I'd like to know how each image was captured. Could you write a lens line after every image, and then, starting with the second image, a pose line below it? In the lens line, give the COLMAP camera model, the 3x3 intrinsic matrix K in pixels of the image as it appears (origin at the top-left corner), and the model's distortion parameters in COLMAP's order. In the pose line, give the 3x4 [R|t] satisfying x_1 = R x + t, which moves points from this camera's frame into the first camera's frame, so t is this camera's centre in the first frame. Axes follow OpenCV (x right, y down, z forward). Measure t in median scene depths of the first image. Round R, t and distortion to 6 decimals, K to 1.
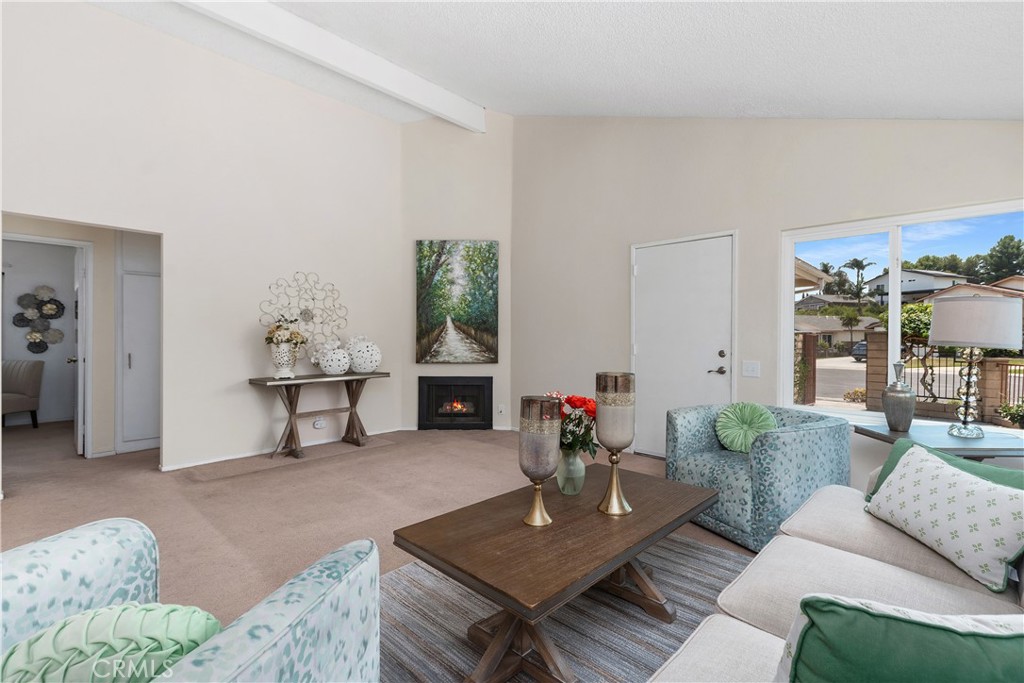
lens RADIAL K [[464.3, 0, 510.9], [0, 464.3, 338.9], [0, 0, 1]] dist [0.014551, -0.001021]
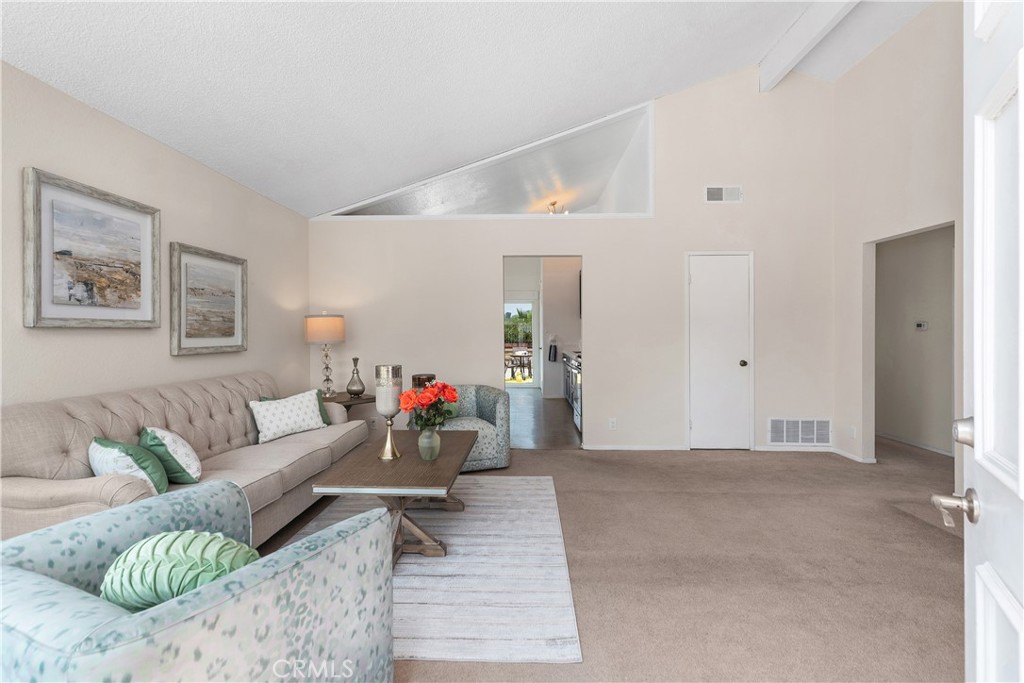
lens RADIAL K [[464.3, 0, 515.1], [0, 464.3, 336.3], [0, 0, 1]] dist [0.014551, -0.001021]
pose [[-0.741003, 0.002762, -0.671496, 0.337047], [-0.001856, 0.999979, 0.006161, -0.012895], [0.671499, 0.005811, -0.740982, 0.864216]]
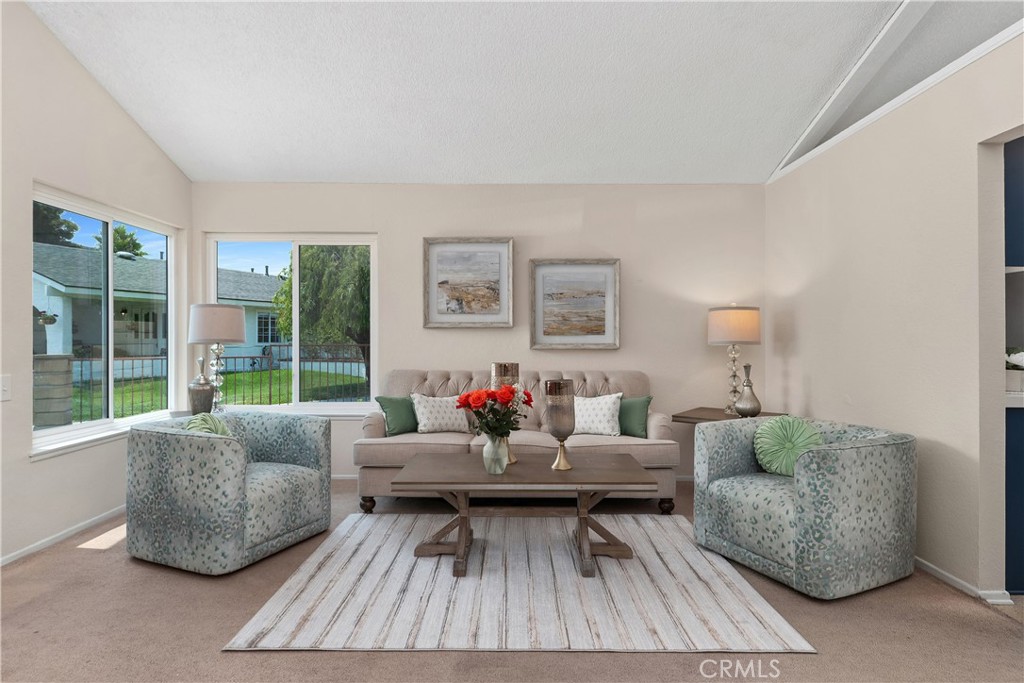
lens RADIAL K [[559.6, 0, 506.3], [0, 559.6, 344.2], [0, 0, 1]] dist [0.008703, 0.000030]
pose [[-0.691443, -0.011702, 0.722336, -0.364128], [-0.002434, 0.999901, 0.013868, -0.004168], [-0.722427, 0.007831, -0.691403, 0.780367]]
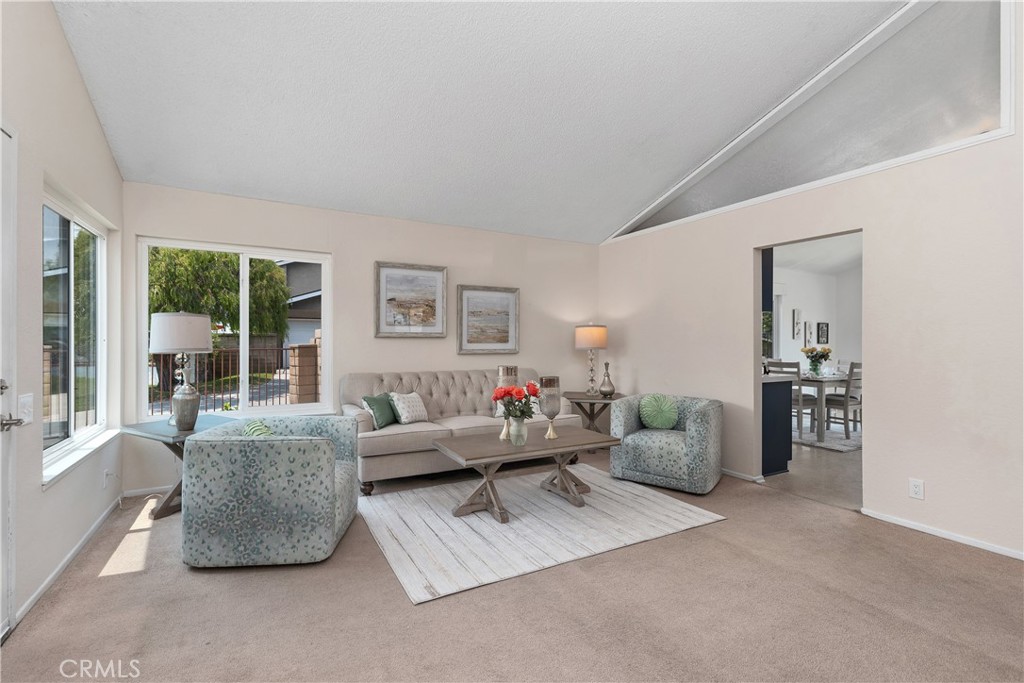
lens RADIAL K [[464.3, 0, 509.9], [0, 464.3, 344.8], [0, 0, 1]] dist [0.014551, -0.001021]
pose [[-0.954623, -0.010855, 0.297619, -0.132510], [-0.007392, 0.999891, 0.012756, -0.015721], [-0.297725, 0.009977, -0.954599, 1.023279]]
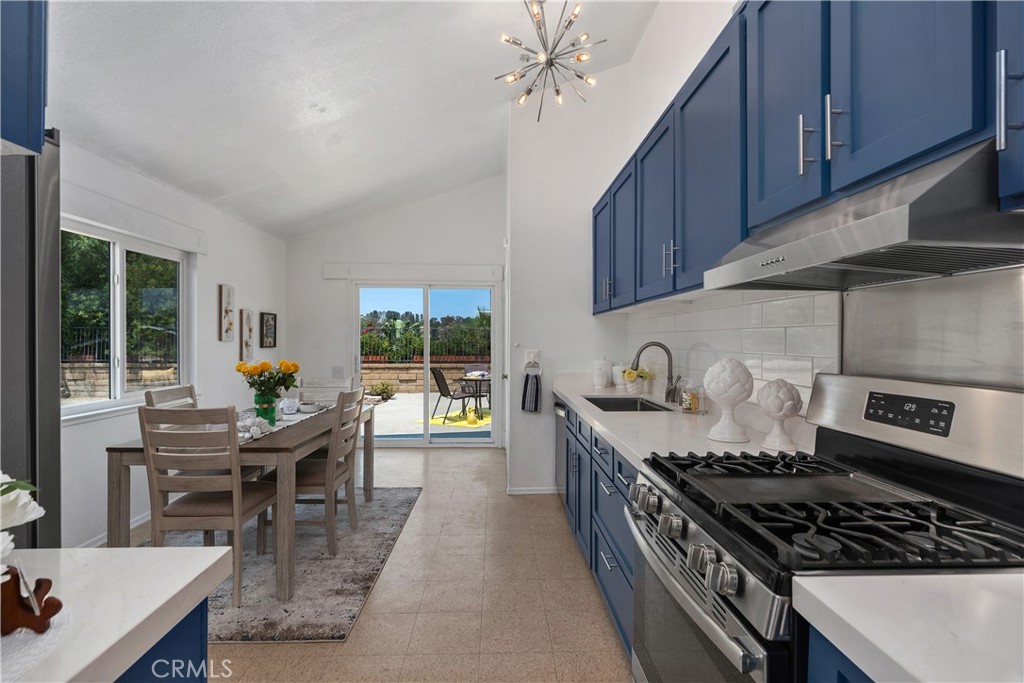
lens RADIAL K [[473.6, 0, 504.9], [0, 473.6, 340.4], [0, 0, 1]] dist [-0.006644, -0.000362]
pose [[-0.710499, -0.006579, -0.703667, -0.340465], [-0.009497, 0.999955, 0.000240, -0.027201], [0.703634, 0.006853, -0.710530, 0.207016]]
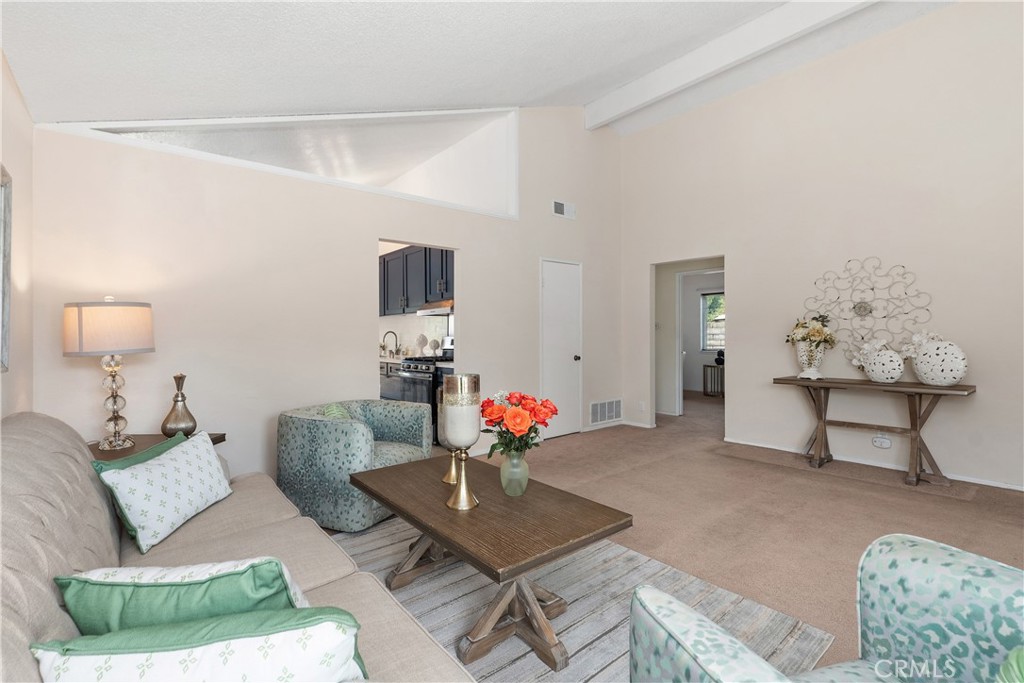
lens RADIAL K [[464.3, 0, 511.4], [0, 464.3, 332.1], [0, 0, 1]] dist [0.014551, -0.001021]
pose [[-0.114025, -0.004403, -0.993468, 0.462885], [0.009108, 0.999944, -0.005478, -0.009574], [0.993436, -0.009673, -0.113978, 0.446662]]
